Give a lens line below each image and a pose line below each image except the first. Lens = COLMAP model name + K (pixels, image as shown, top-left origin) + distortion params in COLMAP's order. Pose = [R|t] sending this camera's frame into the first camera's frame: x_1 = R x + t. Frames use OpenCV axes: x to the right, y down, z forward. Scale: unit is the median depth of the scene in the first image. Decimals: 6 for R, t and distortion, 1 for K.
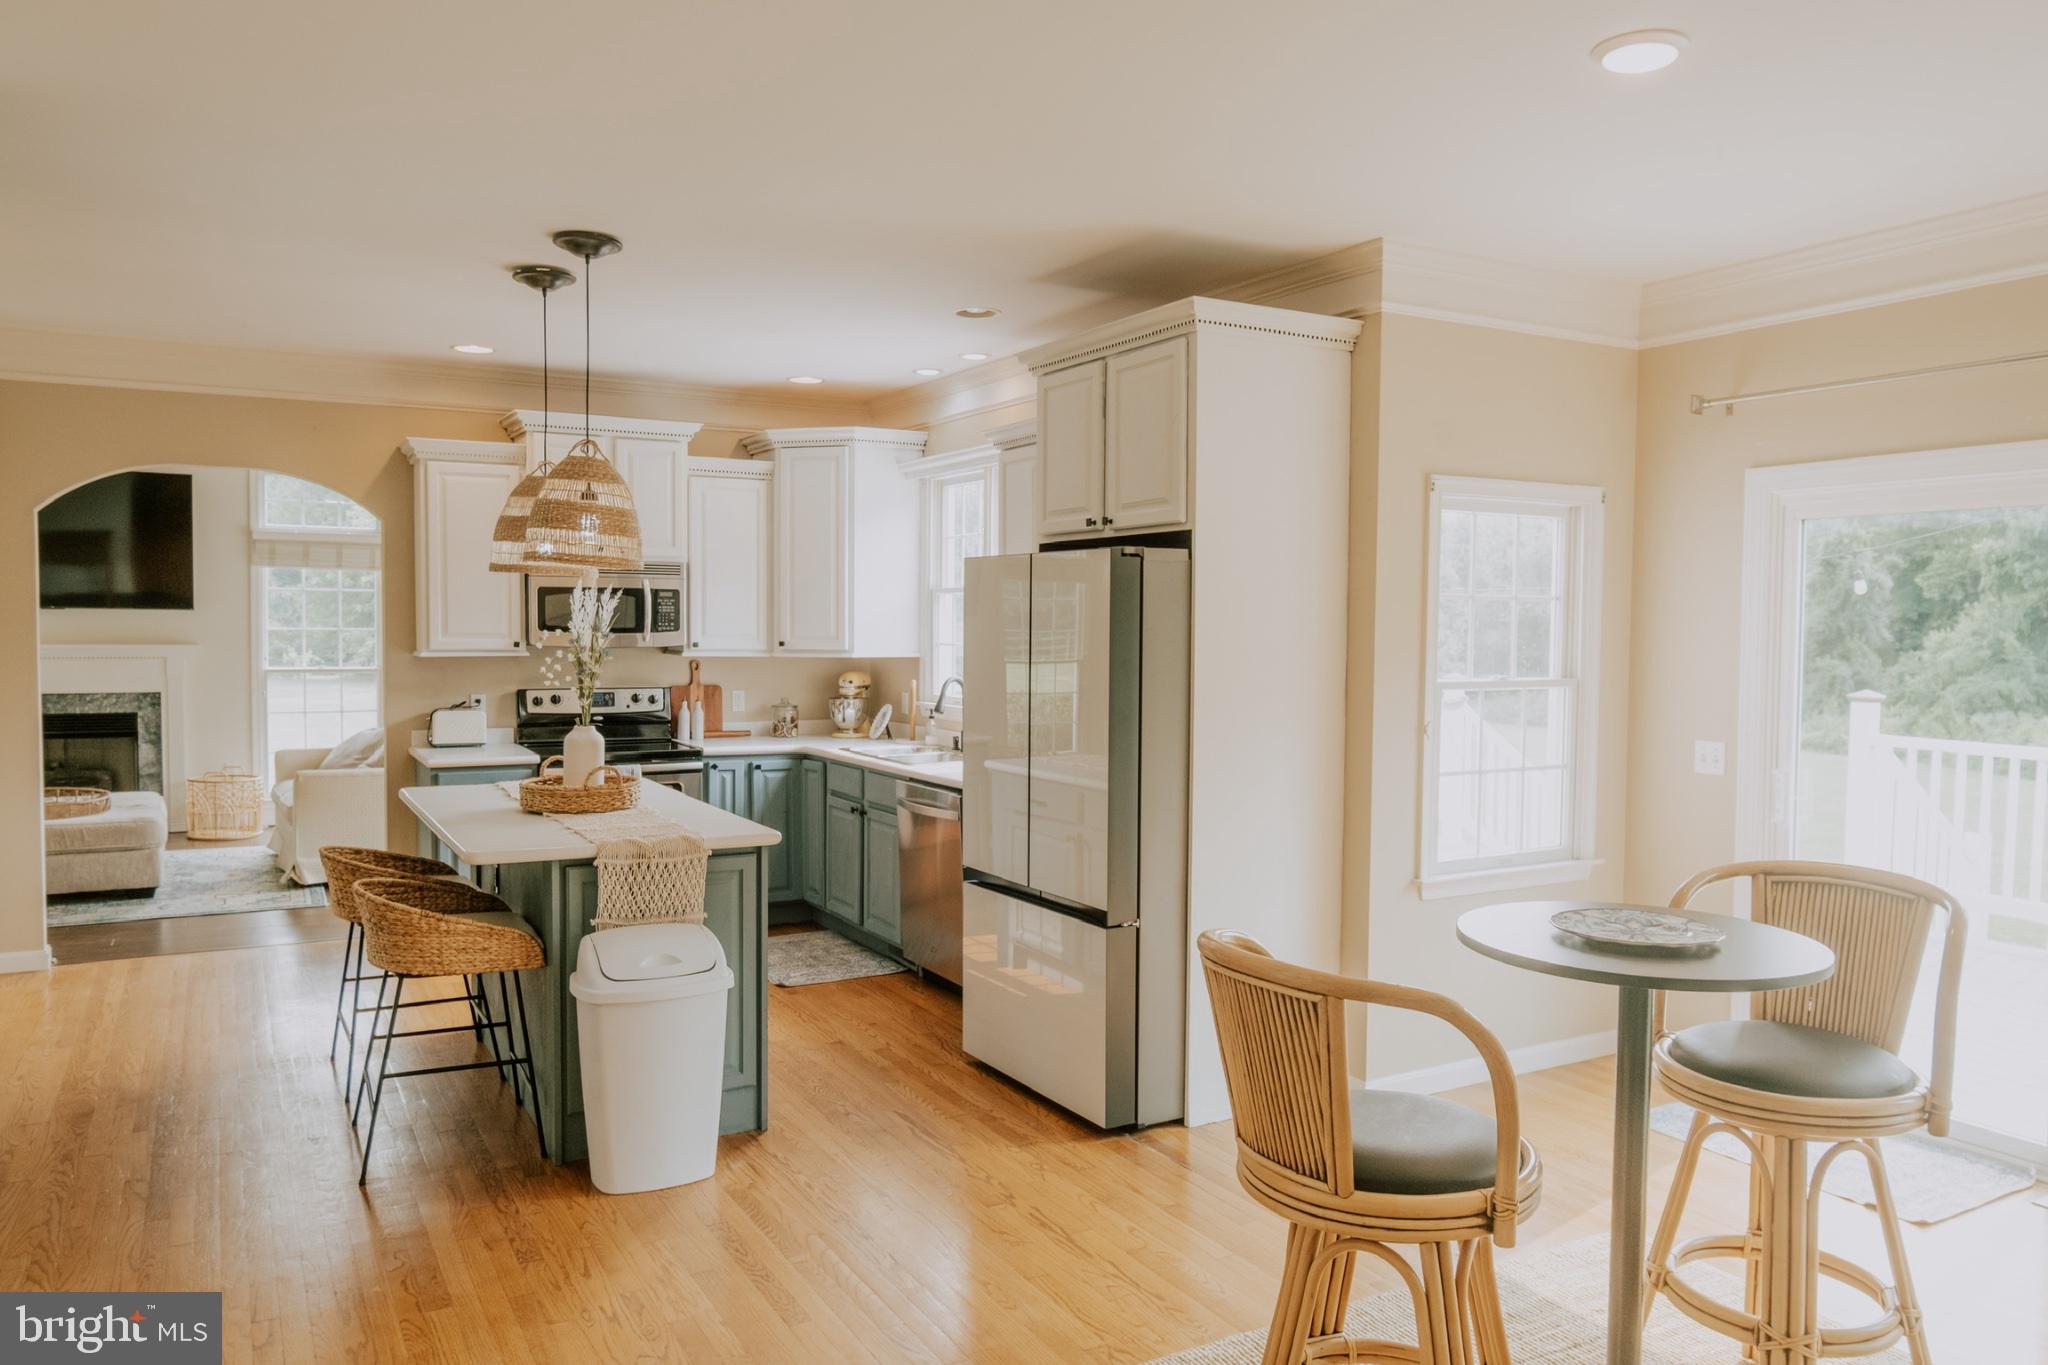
lens RADIAL K [[1437.7, 0, 1026.6], [0, 1437.7, 682.9], [0, 0, 1]] dist [-0.009628, -0.002746]
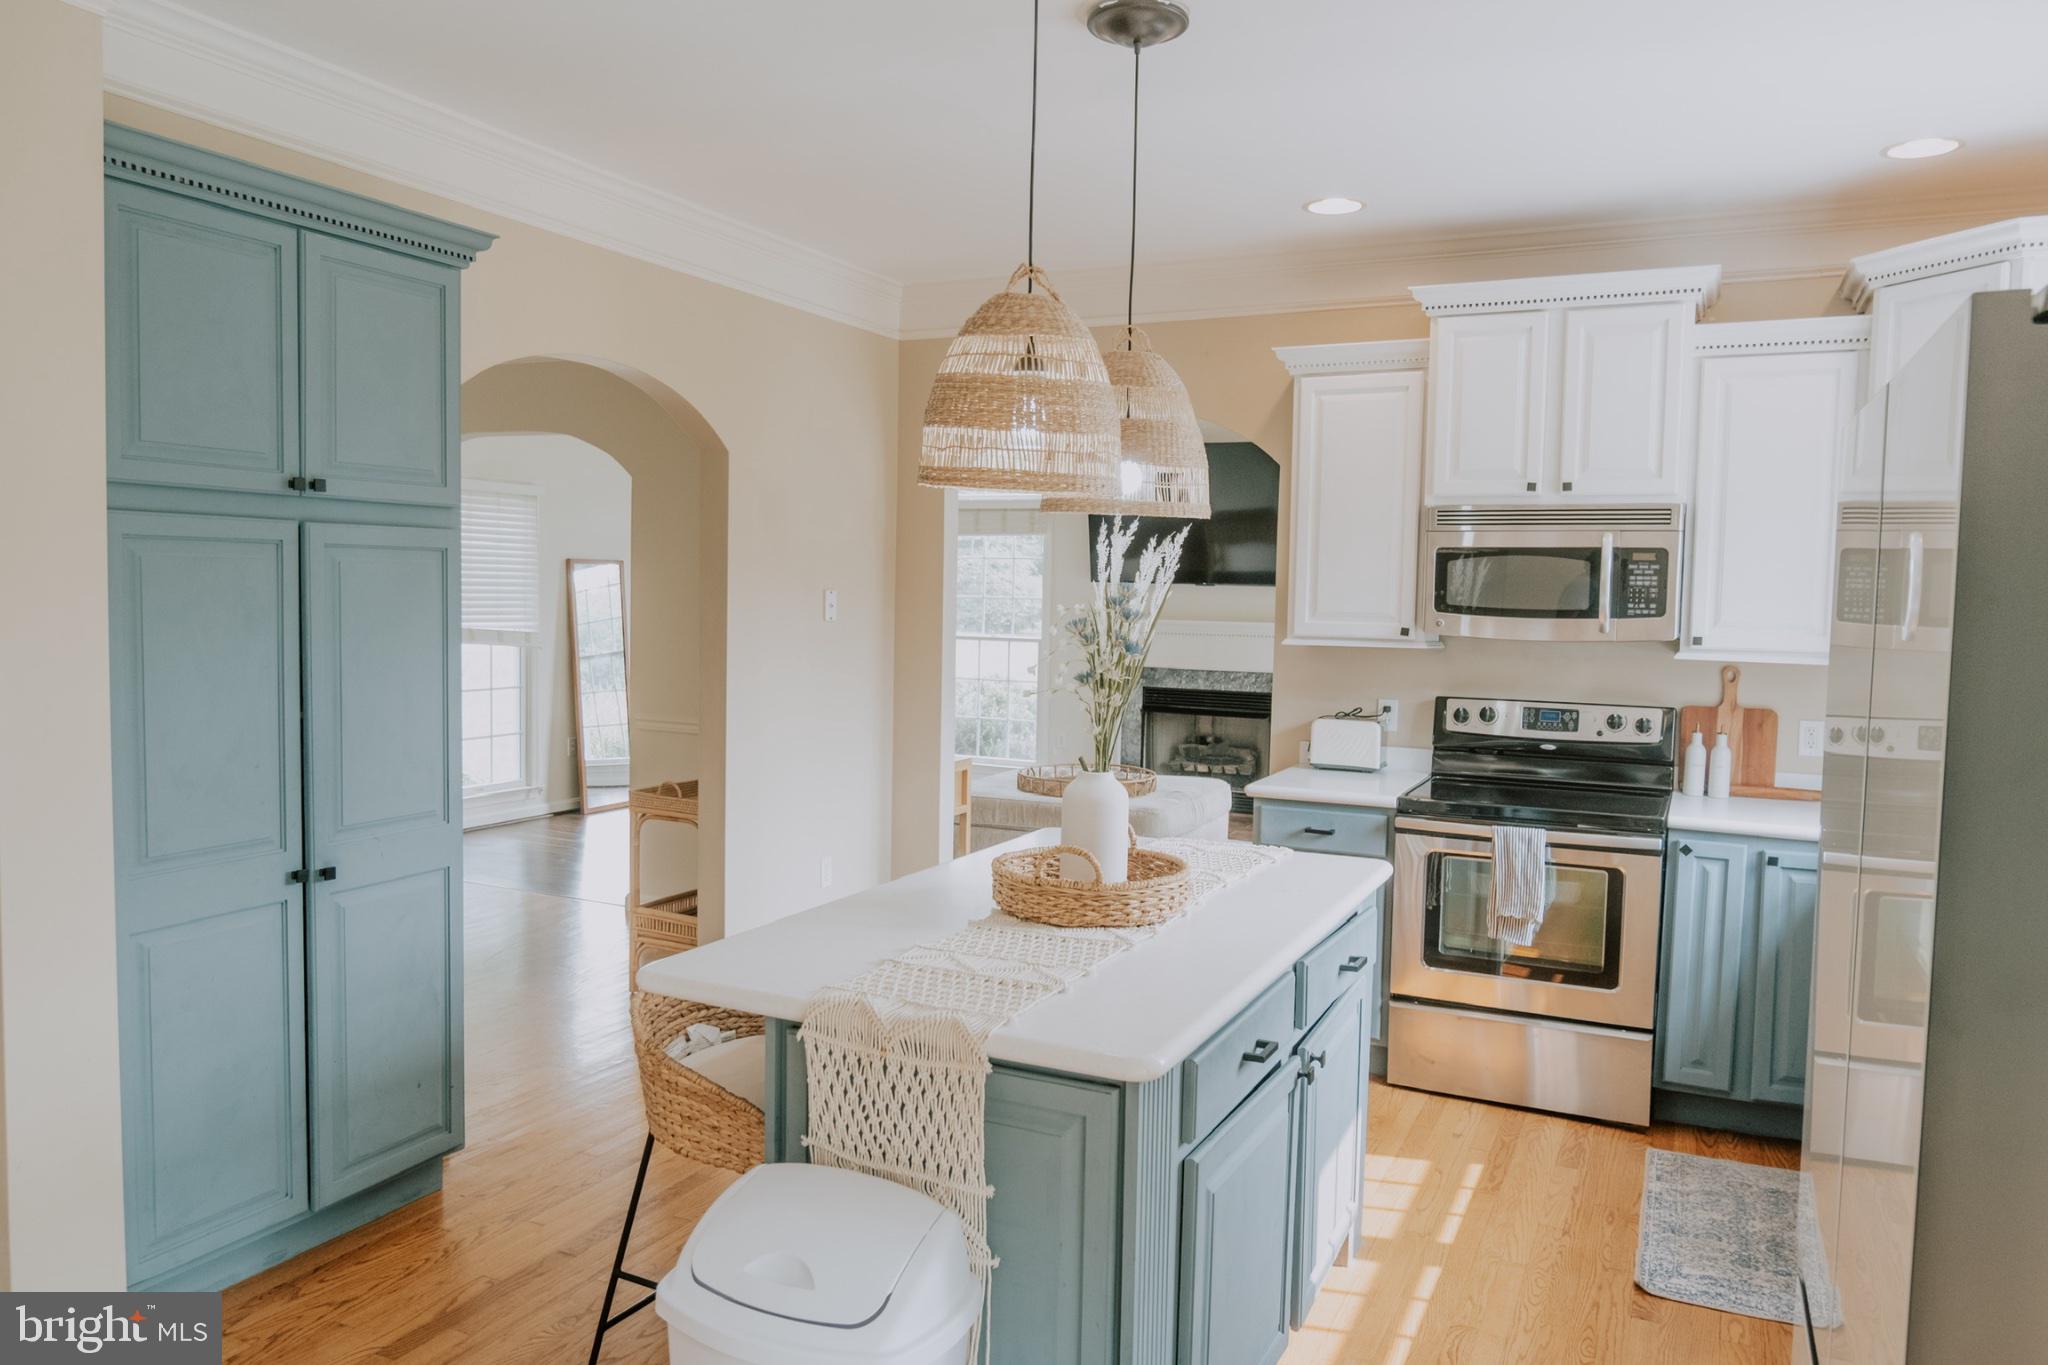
lens RADIAL K [[1437.7, 0, 1026.6], [0, 1437.7, 682.9], [0, 0, 1]] dist [-0.009628, -0.002746]
pose [[0.572520, 0.056496, -0.817942, 0.097919], [-0.049313, 0.998190, 0.034429, -0.015465], [0.818406, 0.020624, 0.574270, 0.419619]]
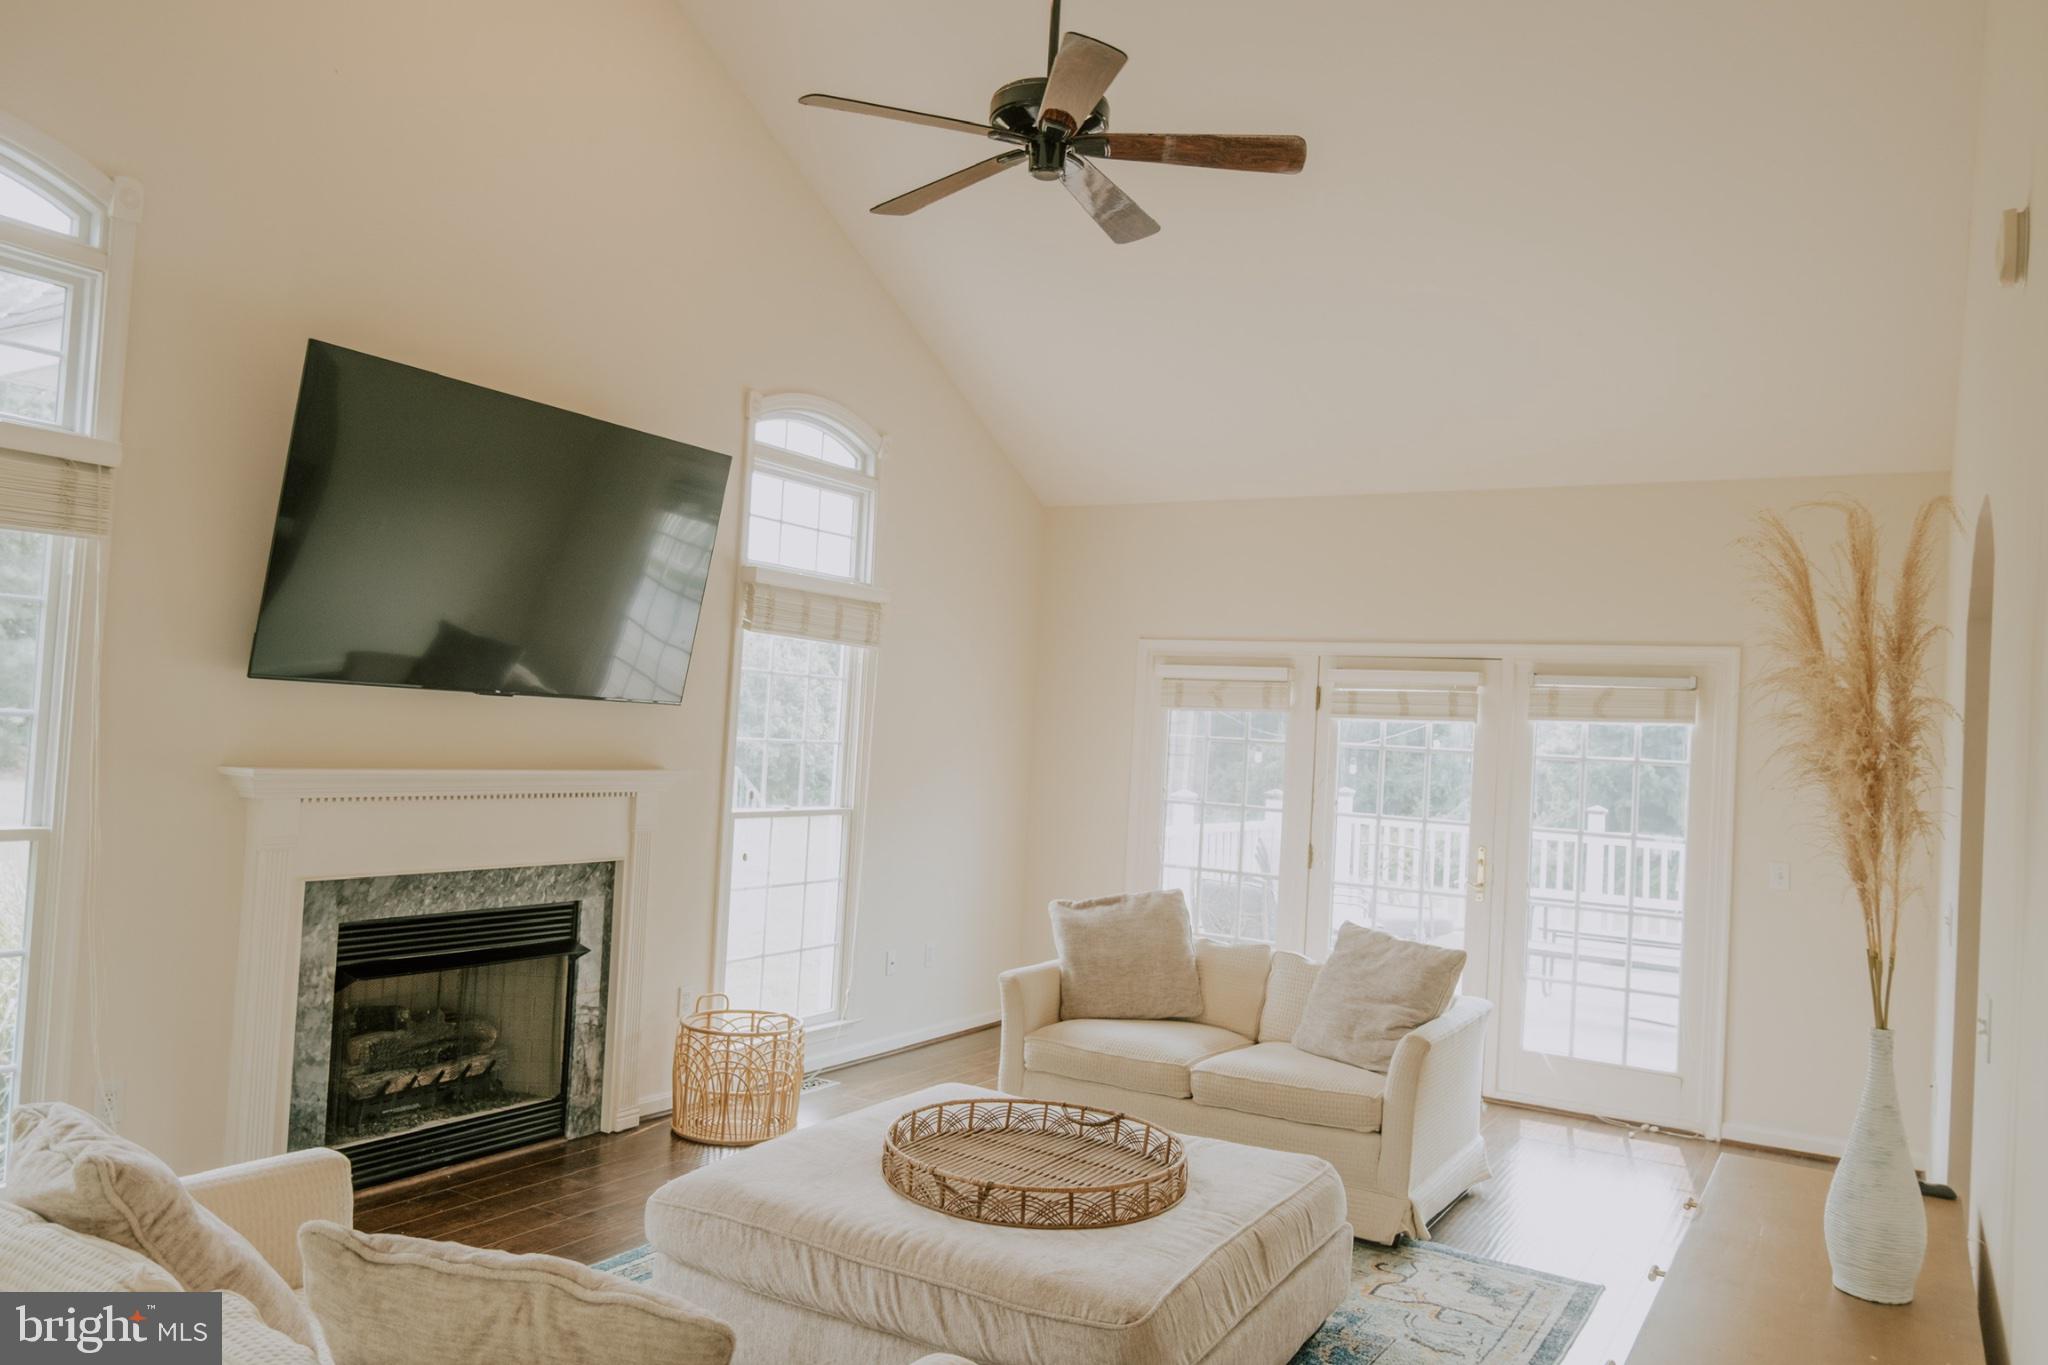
lens RADIAL K [[1437.7, 0, 1026.6], [0, 1437.7, 682.9], [0, 0, 1]] dist [-0.009628, -0.002746]
pose [[0.870424, 0.053080, 0.489434, -0.995352], [-0.024393, 0.997599, -0.064811, -0.037360], [-0.491699, 0.044474, 0.869629, 0.640911]]
